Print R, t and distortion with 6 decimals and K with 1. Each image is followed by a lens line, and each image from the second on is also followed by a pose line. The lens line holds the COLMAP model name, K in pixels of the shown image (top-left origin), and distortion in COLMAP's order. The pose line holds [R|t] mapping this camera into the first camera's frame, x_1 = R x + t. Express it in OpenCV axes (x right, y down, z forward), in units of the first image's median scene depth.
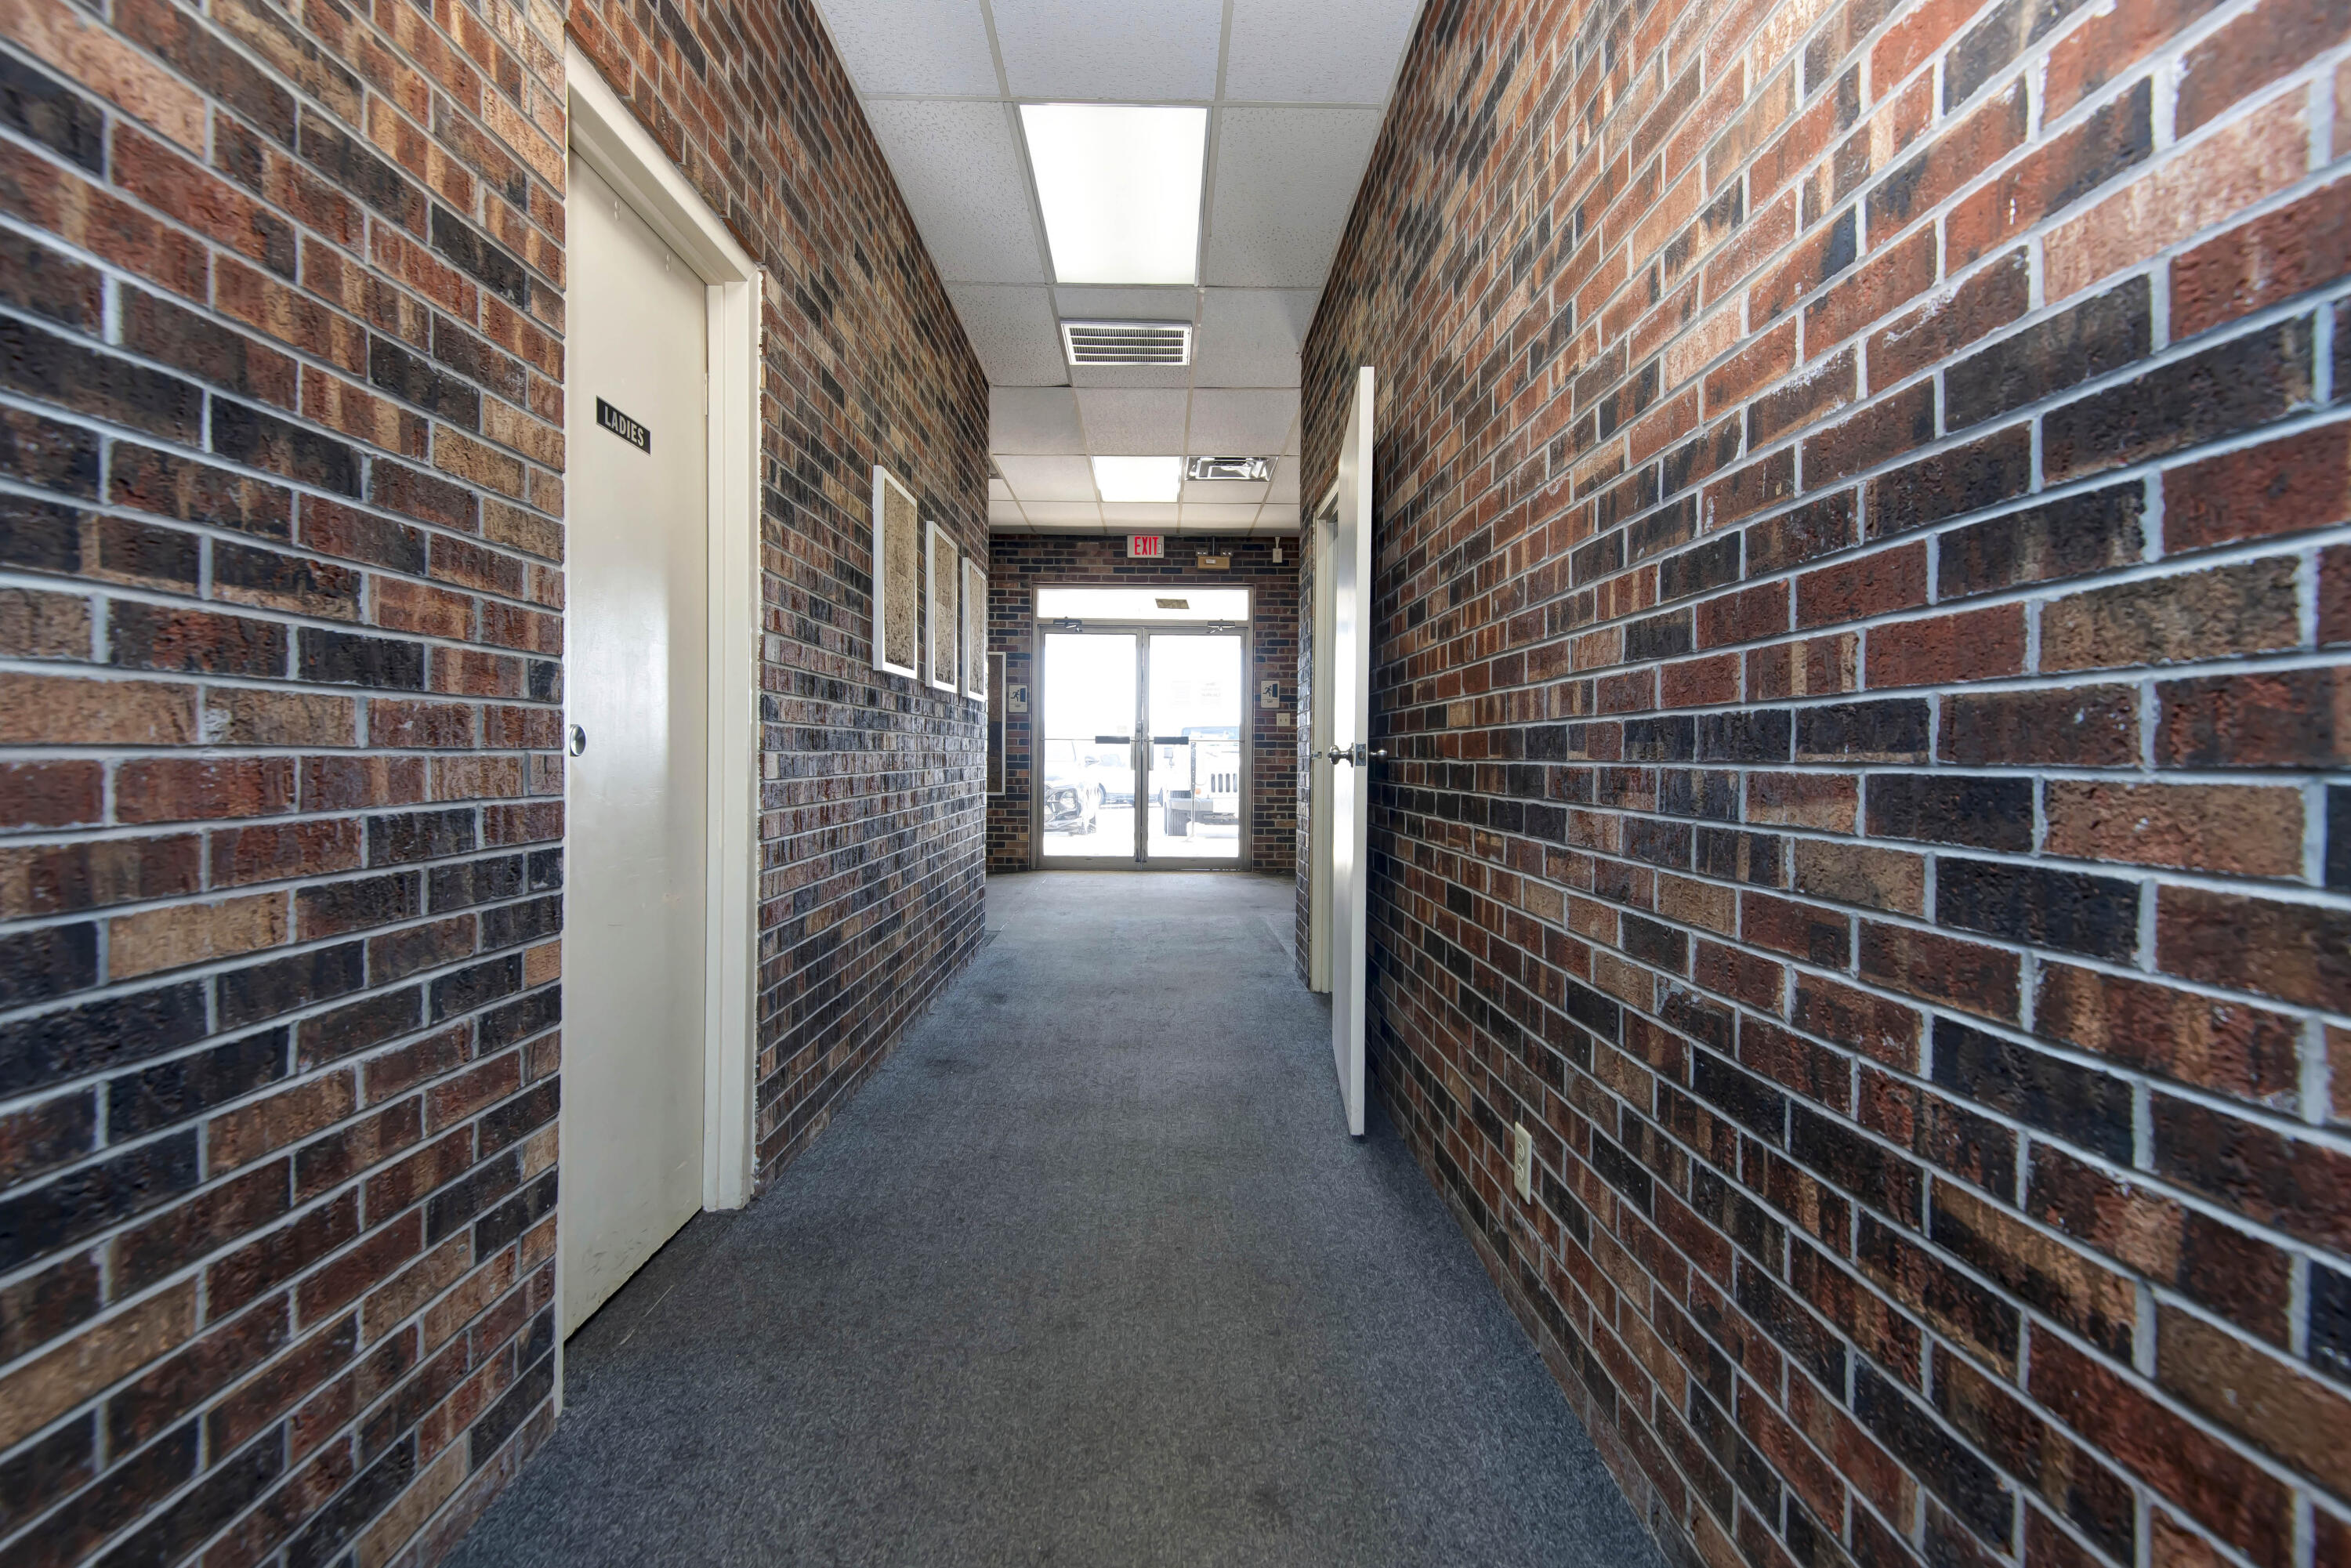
lens RADIAL K [[1134.2, 0, 1184.4], [0, 1134.2, 768.2], [0, 0, 1]] dist [0.020634, -0.006313]
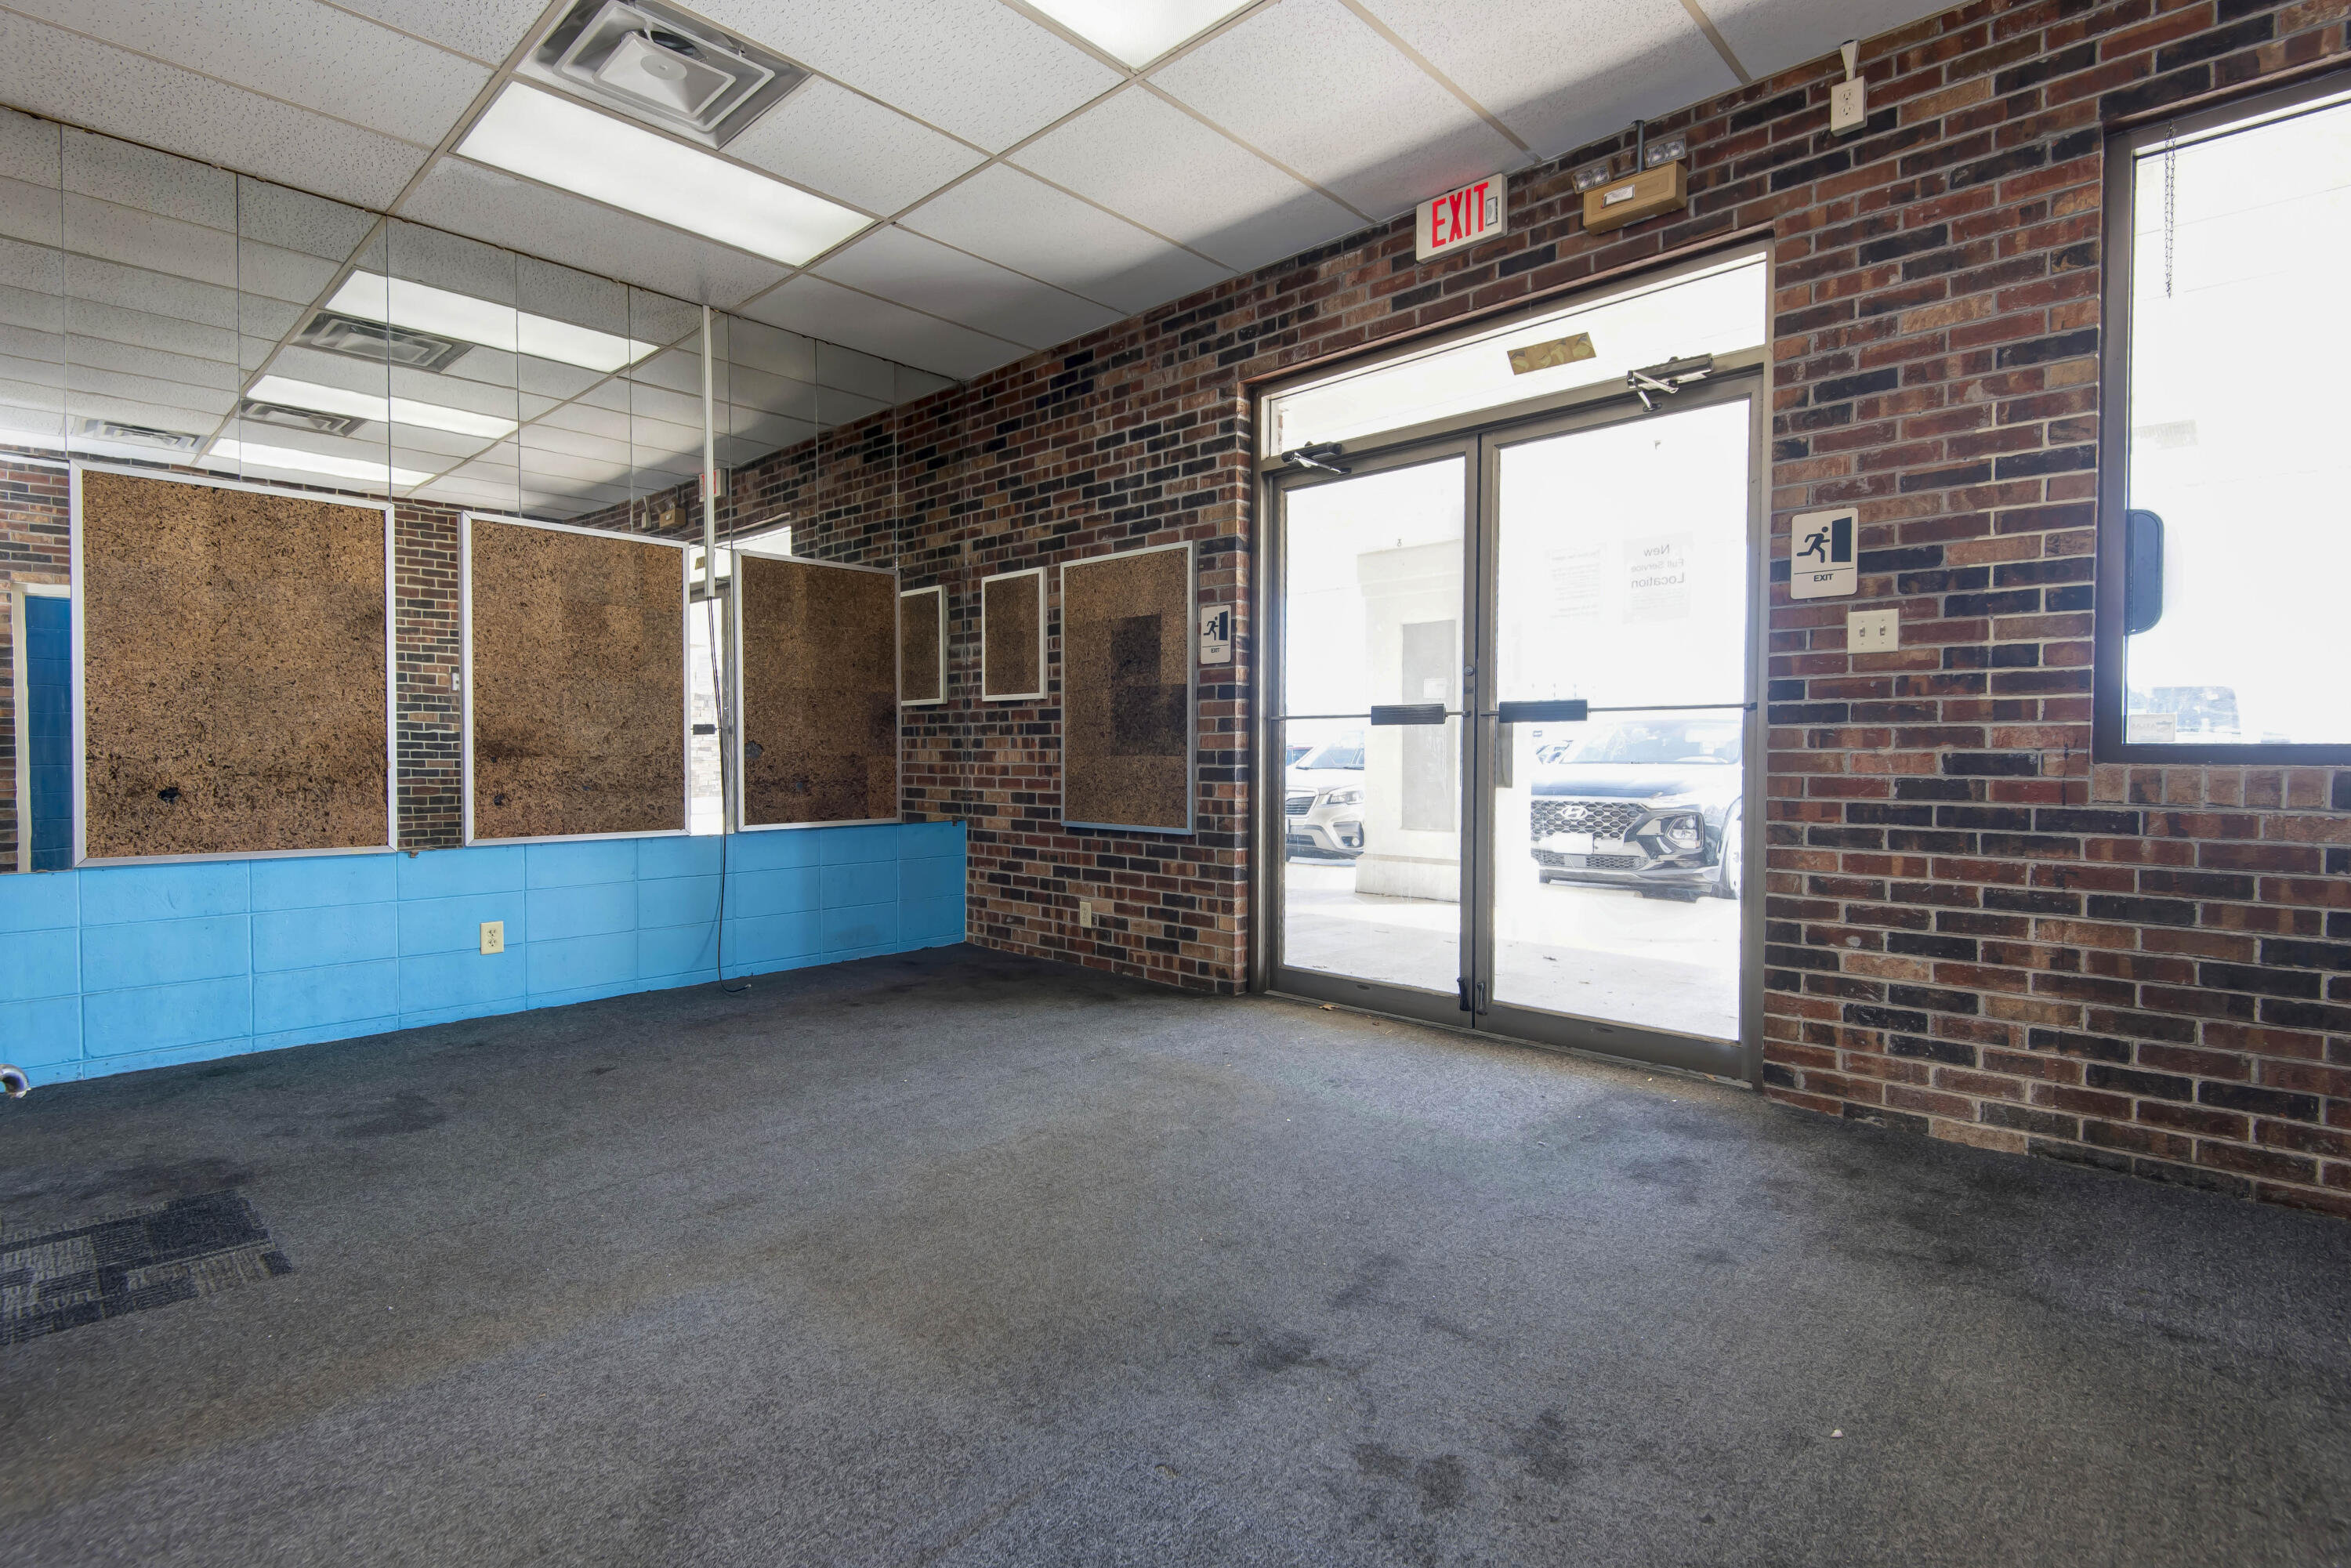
lens RADIAL K [[1134.2, 0, 1151.9], [0, 1134.2, 779.6], [0, 0, 1]] dist [0.020634, -0.006313]
pose [[0.692041, 0.008993, -0.721802, 0.176988], [-0.002636, 0.999947, 0.009932, -0.004437], [0.721853, -0.004971, 0.692028, 0.638450]]
